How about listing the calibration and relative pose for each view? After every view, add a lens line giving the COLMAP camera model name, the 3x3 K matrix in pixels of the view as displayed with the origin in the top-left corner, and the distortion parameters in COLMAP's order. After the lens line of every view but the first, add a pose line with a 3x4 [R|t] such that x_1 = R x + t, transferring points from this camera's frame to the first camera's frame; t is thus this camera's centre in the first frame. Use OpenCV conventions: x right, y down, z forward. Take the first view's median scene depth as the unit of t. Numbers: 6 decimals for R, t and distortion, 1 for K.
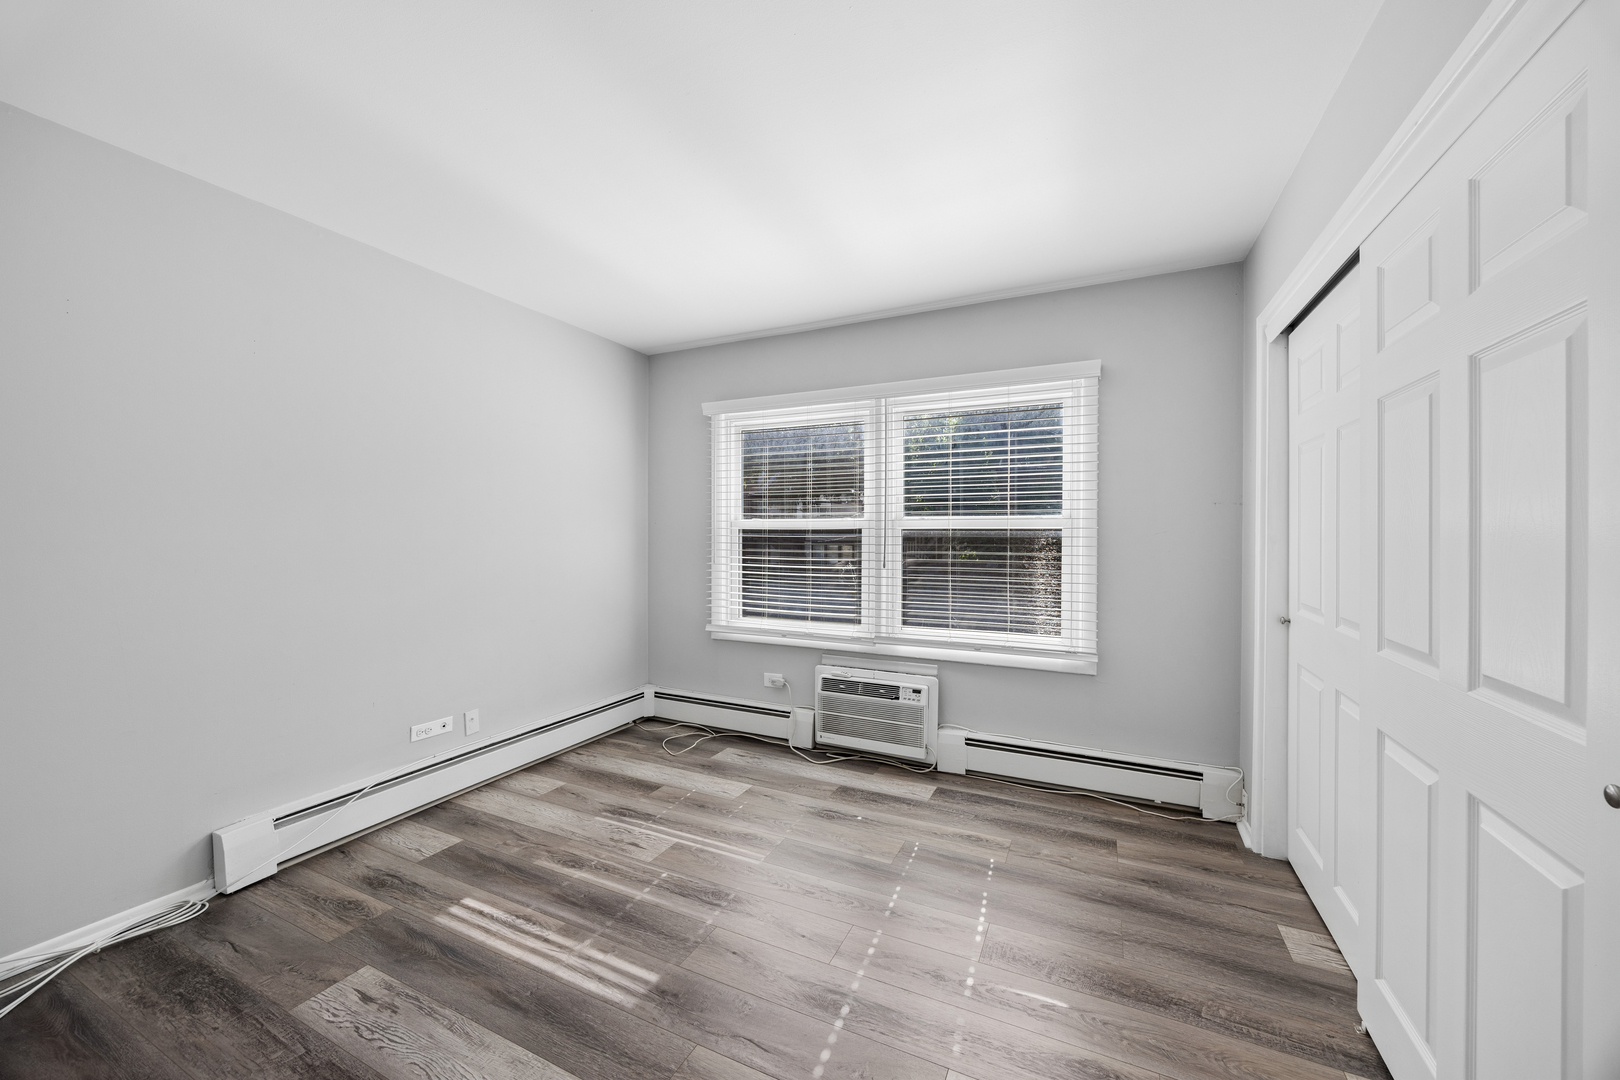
lens RADIAL K [[619.0, 0, 796.8], [0, 619.0, 529.8], [0, 0, 1]] dist [-0.006740, 0.000486]
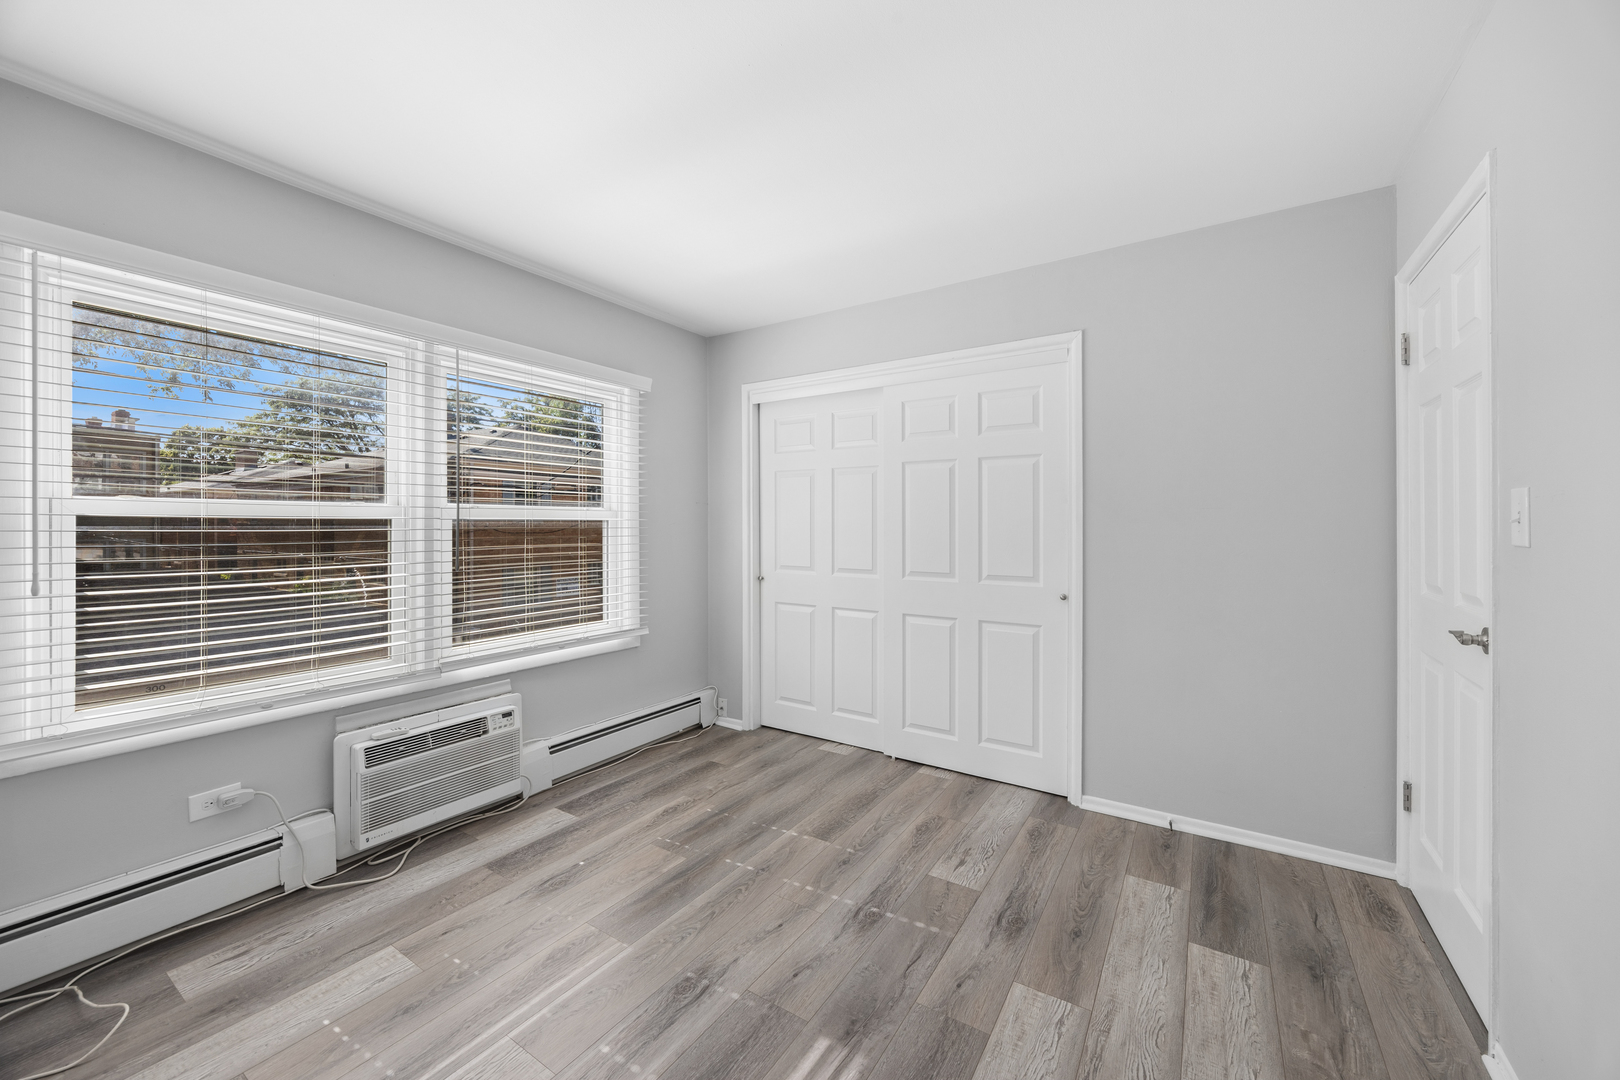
lens RADIAL K [[619.0, 0, 810.5], [0, 619.0, 527.8], [0, 0, 1]] dist [-0.006740, 0.000486]
pose [[0.111937, -0.004588, 0.993705, -0.604622], [-0.001010, 0.999988, 0.004731, 0.006360], [-0.993715, -0.001533, 0.111931, 0.521711]]
